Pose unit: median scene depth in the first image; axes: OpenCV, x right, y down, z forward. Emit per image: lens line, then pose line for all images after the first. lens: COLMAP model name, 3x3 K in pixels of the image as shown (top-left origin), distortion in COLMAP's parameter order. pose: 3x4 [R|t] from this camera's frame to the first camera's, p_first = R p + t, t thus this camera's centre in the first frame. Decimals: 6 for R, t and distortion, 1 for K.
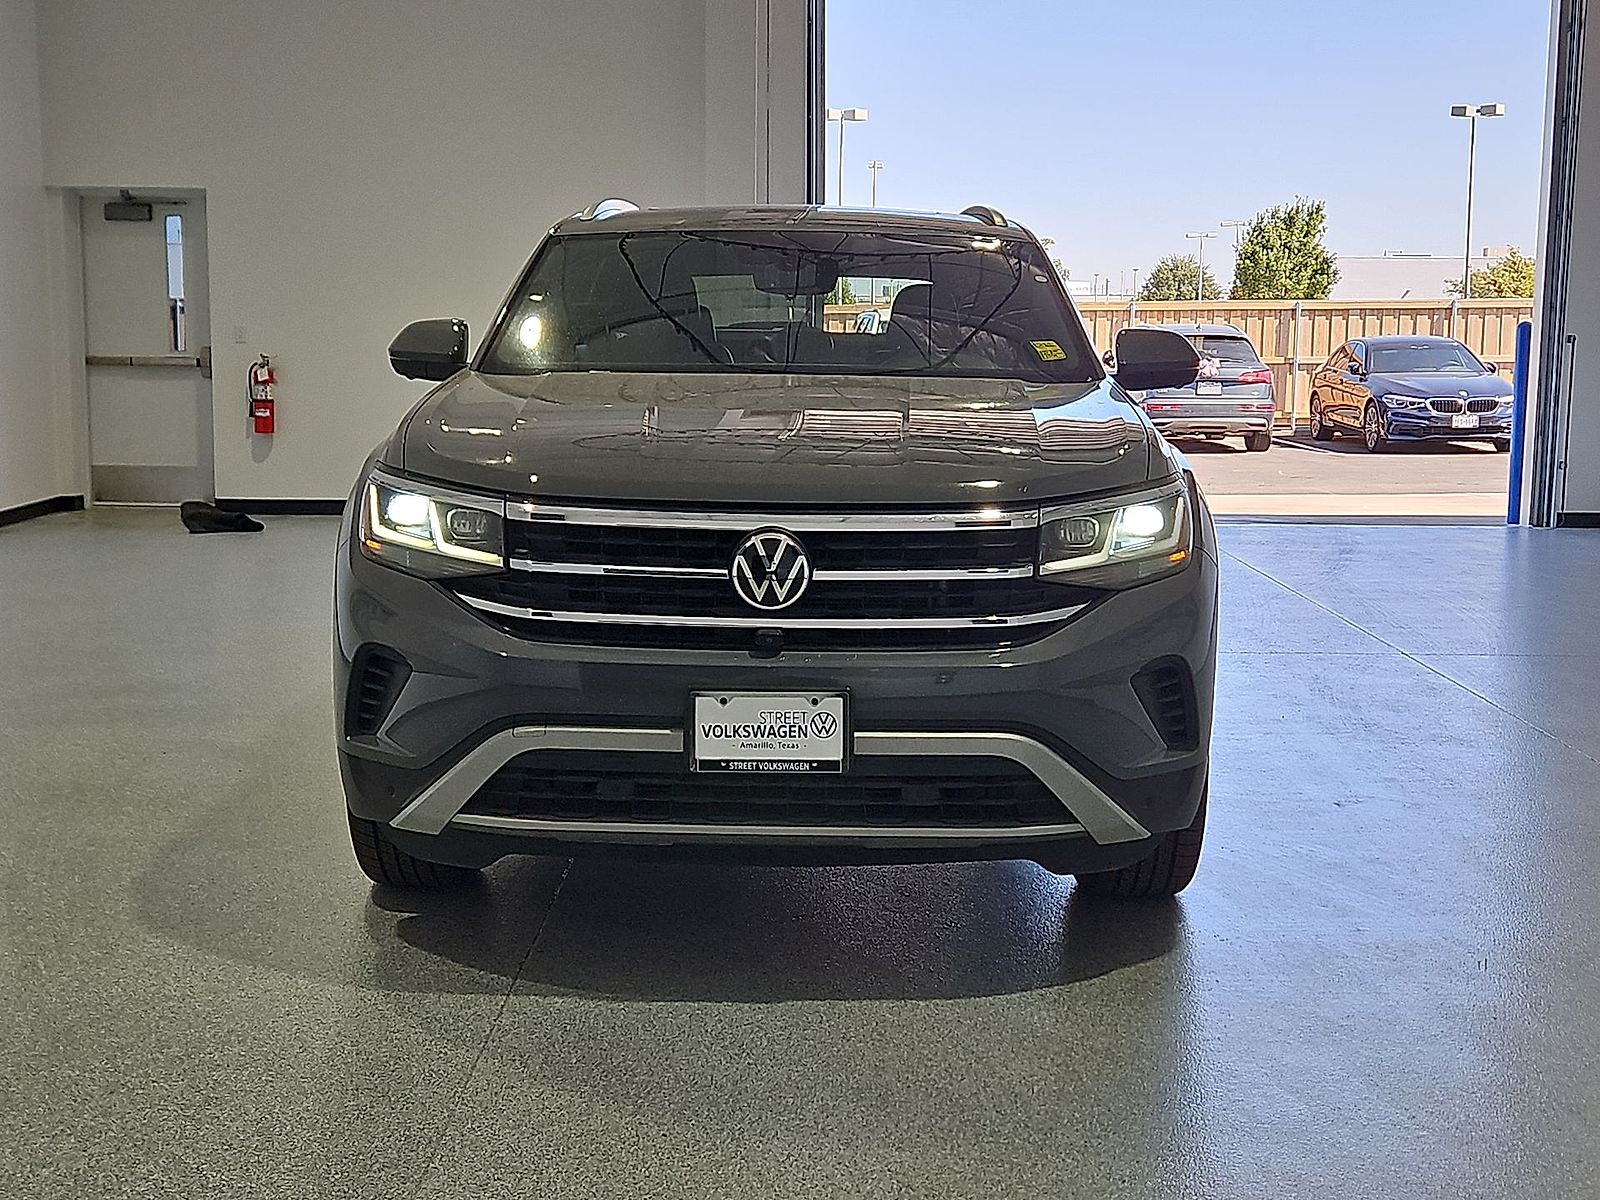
lens RADIAL K [[2287.8, 0, 800.9], [0, 2287.8, 599.1], [0, 0, 1]] dist [0.083104, 0.000000]
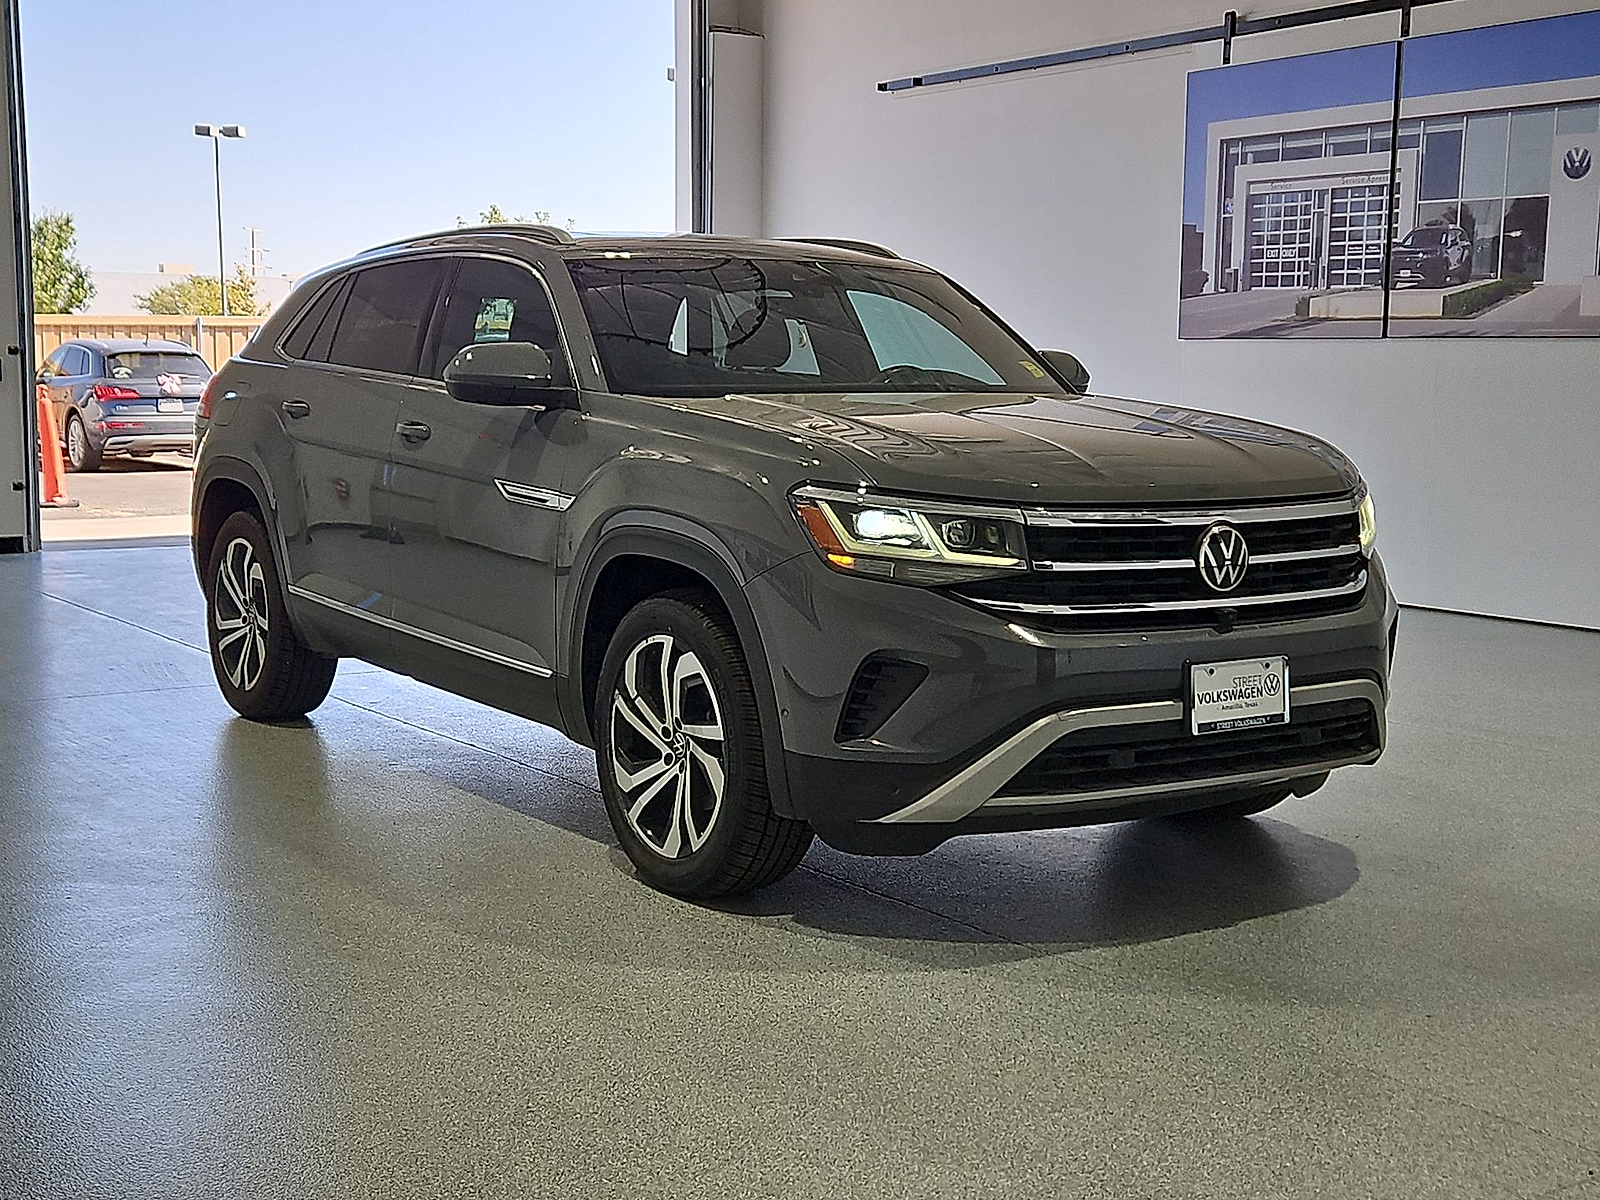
lens RADIAL K [[2287.8, 0, 838.1], [0, 2287.8, 583.7], [0, 0, 1]] dist [0.083104, 0.000000]
pose [[0.815754, -0.063289, 0.574926, -0.848734], [0.070615, 0.997457, 0.009607, -0.024424], [-0.574072, 0.032762, 0.818149, 0.150850]]
